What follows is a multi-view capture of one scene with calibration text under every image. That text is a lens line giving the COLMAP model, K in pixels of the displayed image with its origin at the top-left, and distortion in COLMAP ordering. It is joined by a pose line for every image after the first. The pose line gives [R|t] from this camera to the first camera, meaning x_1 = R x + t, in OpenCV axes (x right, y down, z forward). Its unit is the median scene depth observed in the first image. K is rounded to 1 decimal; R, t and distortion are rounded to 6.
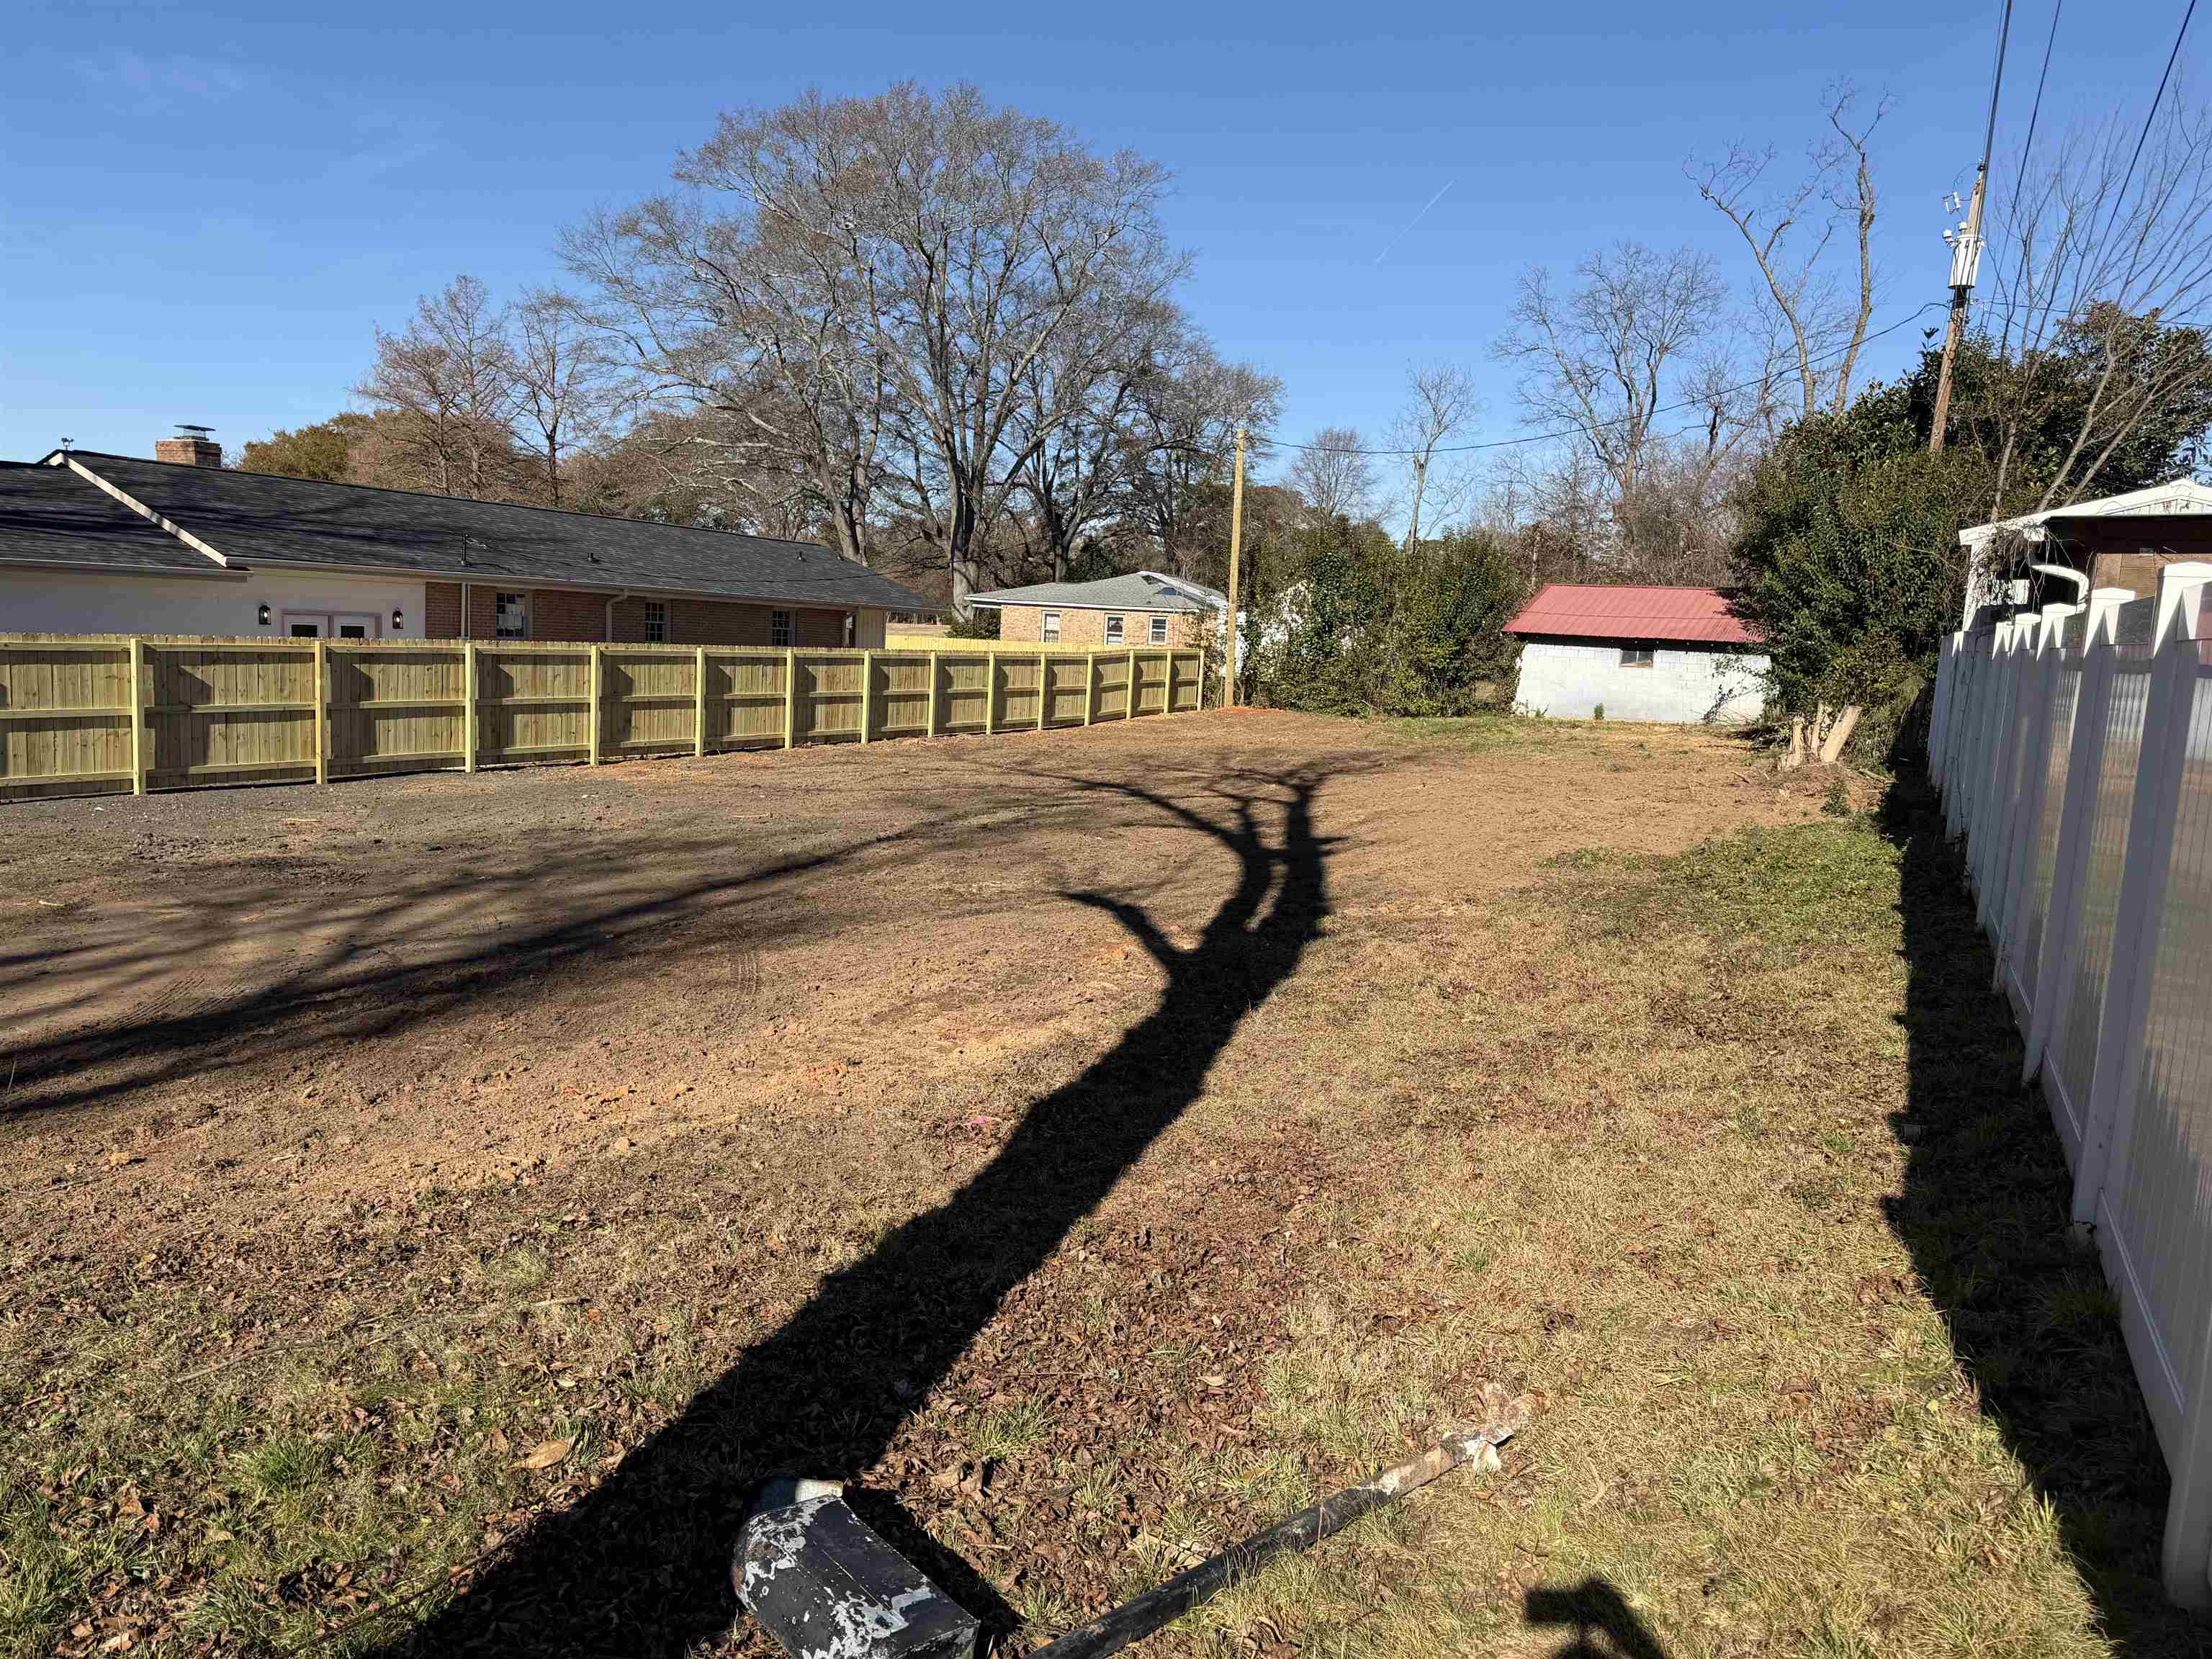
lens RADIAL K [[1539.4, 0, 1093.1], [0, 1539.4, 826.0], [0, 0, 1]] dist [0.111722, -0.175262]
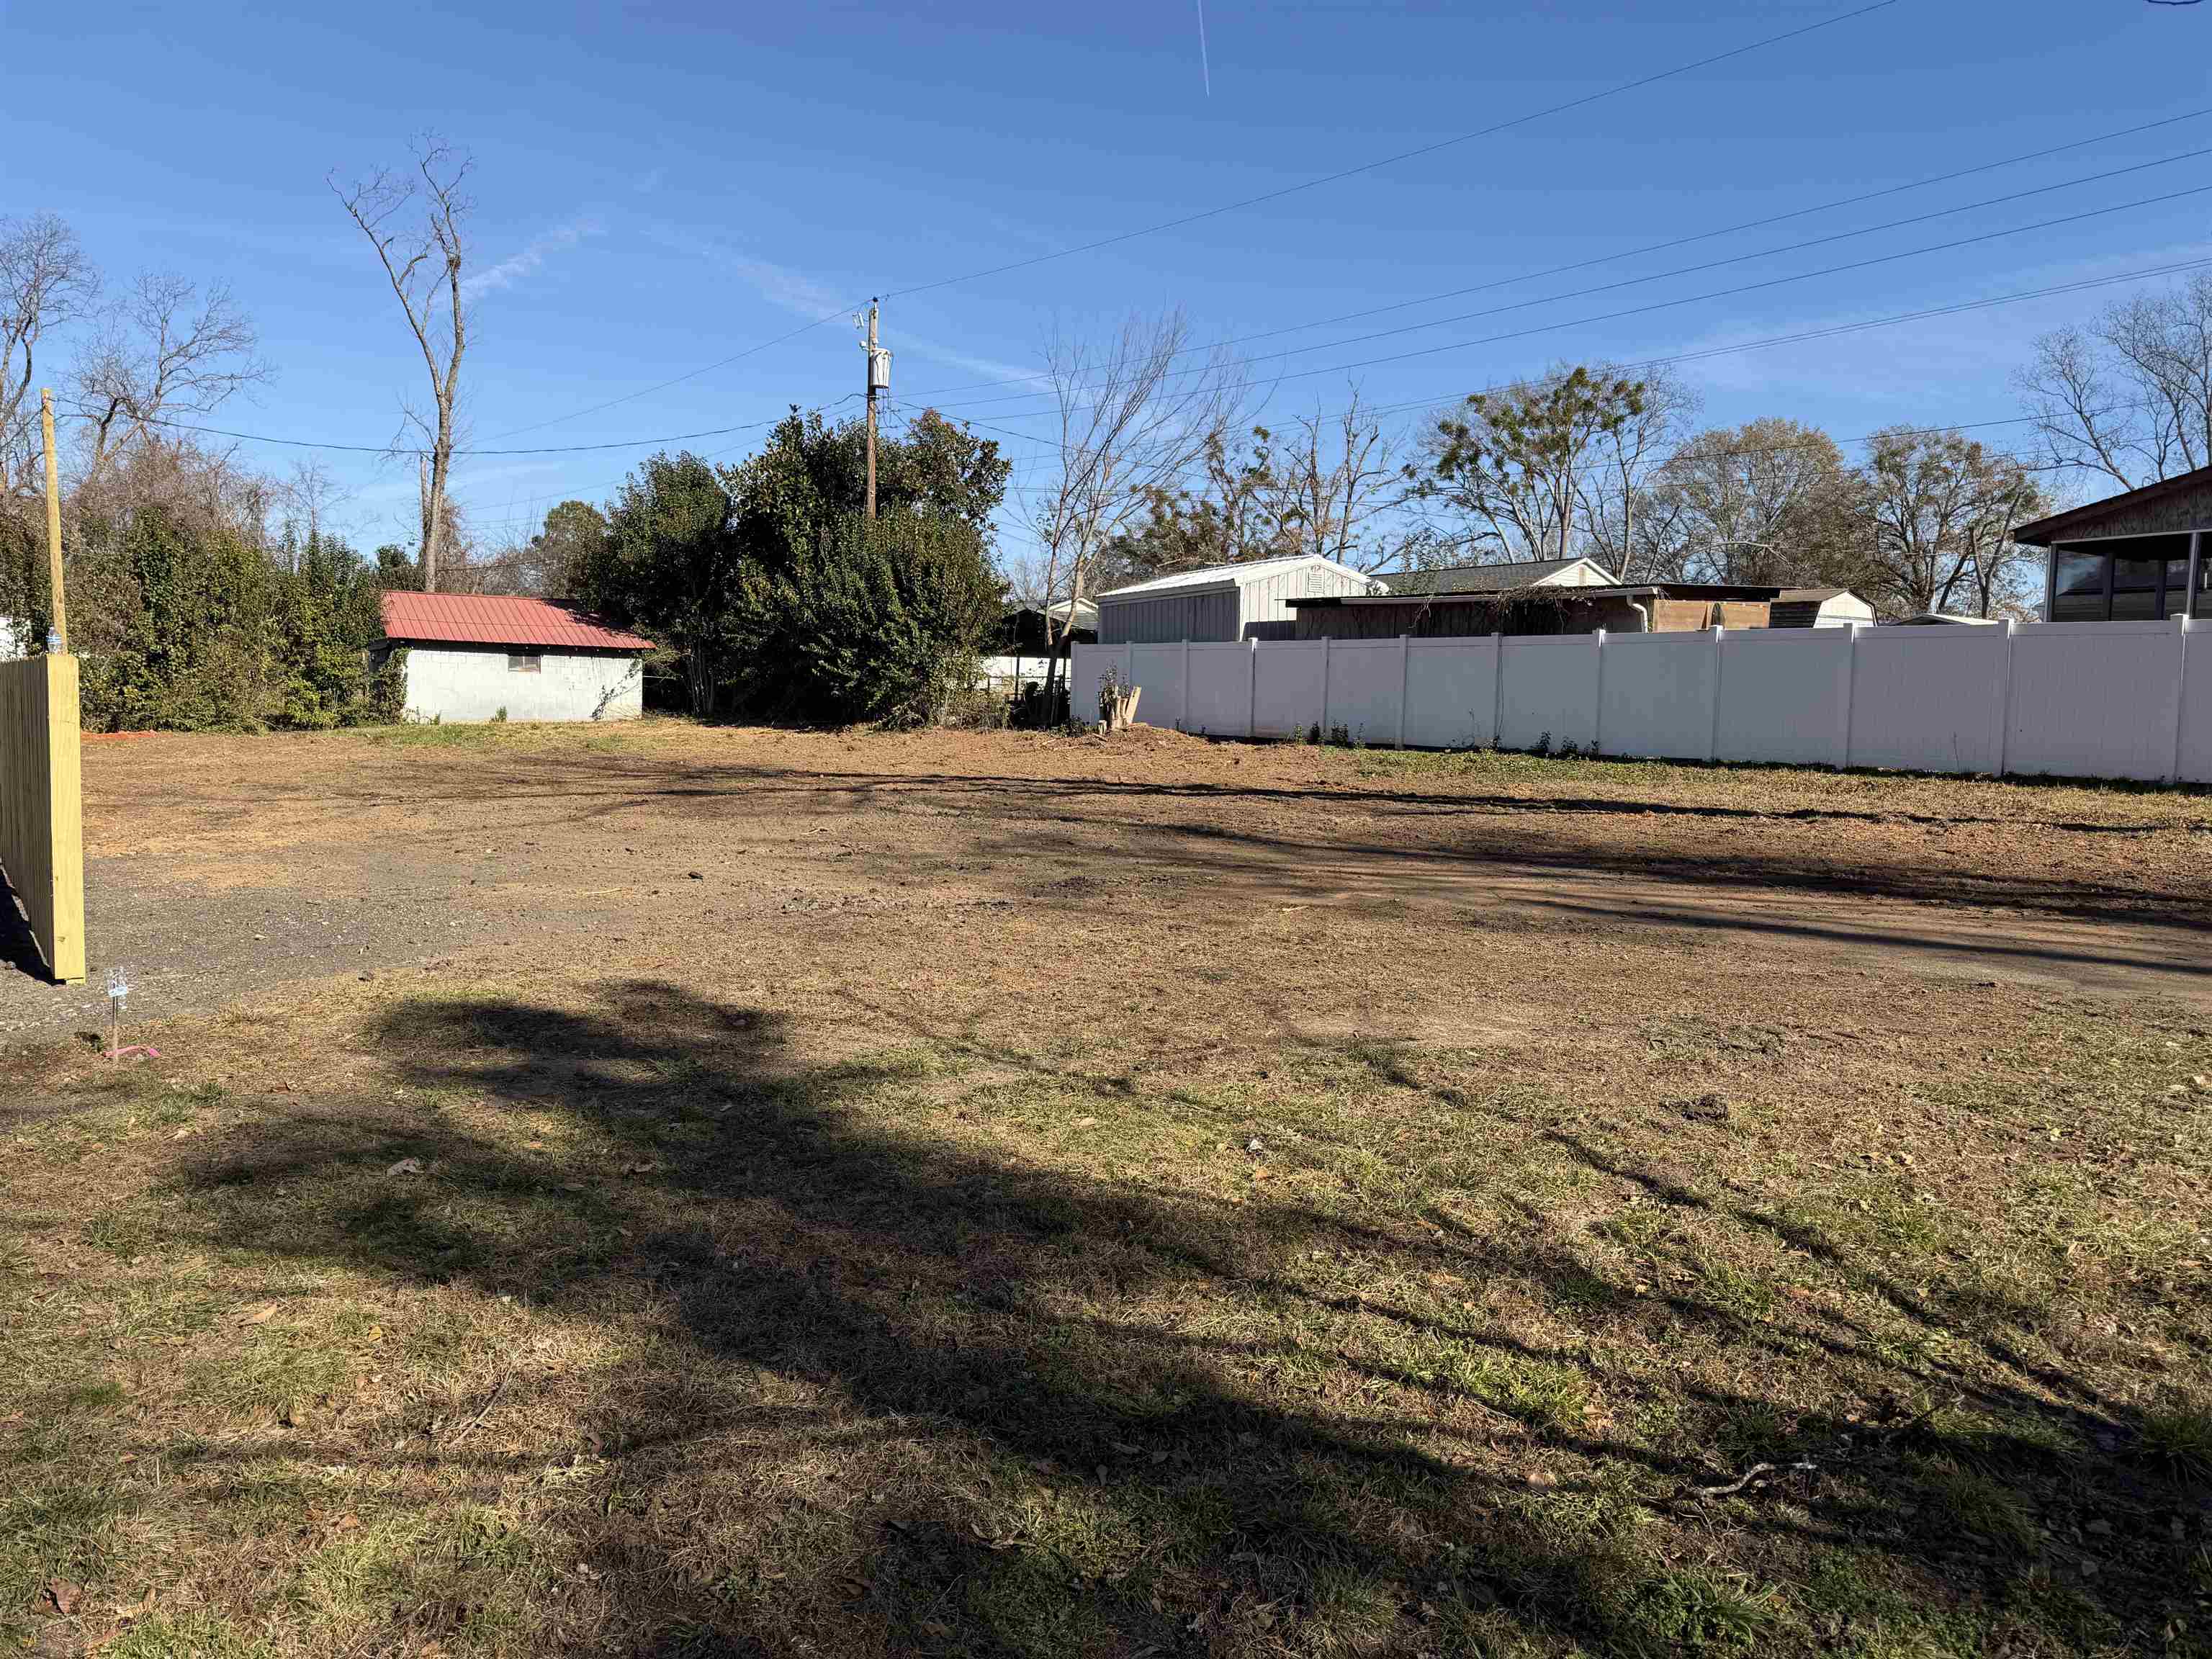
lens RADIAL K [[1539.4, 0, 1093.1], [0, 1539.4, 826.0], [0, 0, 1]] dist [0.111722, -0.175262]
pose [[0.424544, -0.115055, 0.898067, -0.441336], [0.118466, 0.990425, 0.070885, -0.025240], [-0.897624, 0.076297, 0.434109, 0.184761]]
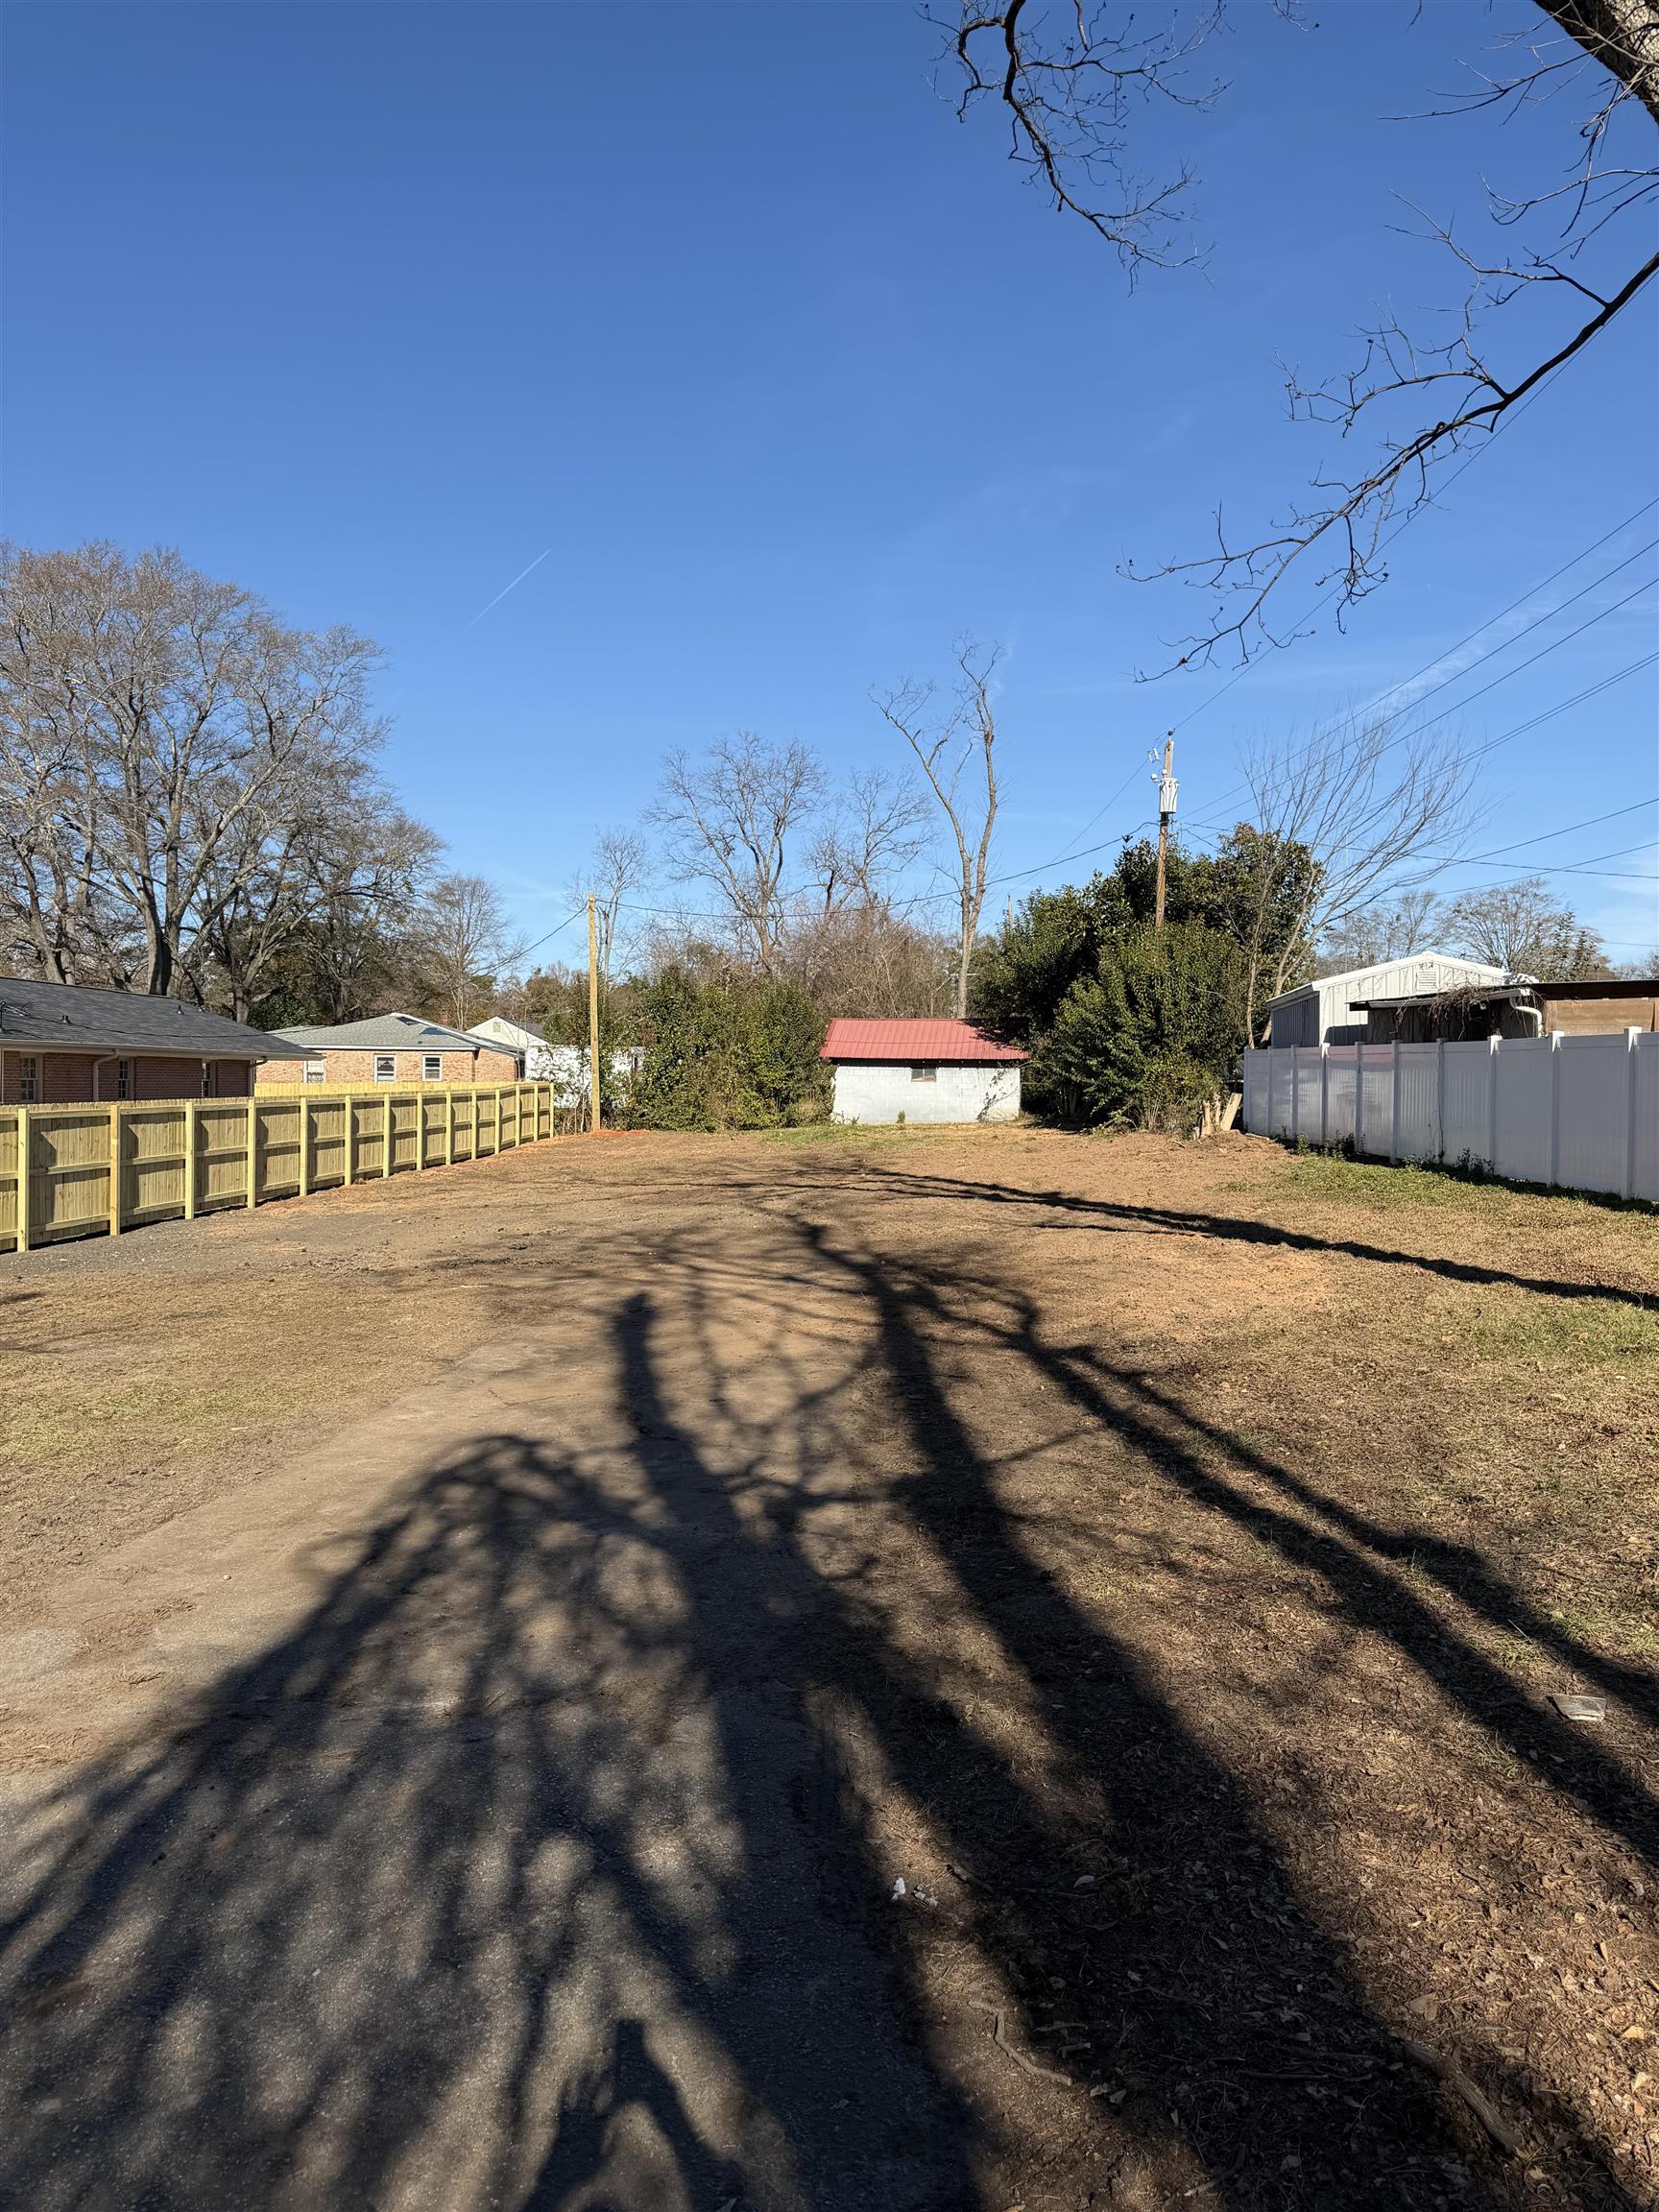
lens RADIAL K [[1539.4, 0, 826.0], [0, 1539.4, 1101.3], [0, 0, 1]] dist [0.111722, -0.175262]
pose [[0.900583, -0.051741, 0.431594, -0.263084], [0.094697, 0.992396, -0.078626, 0.006621], [-0.424244, 0.111679, 0.898635, -0.102157]]
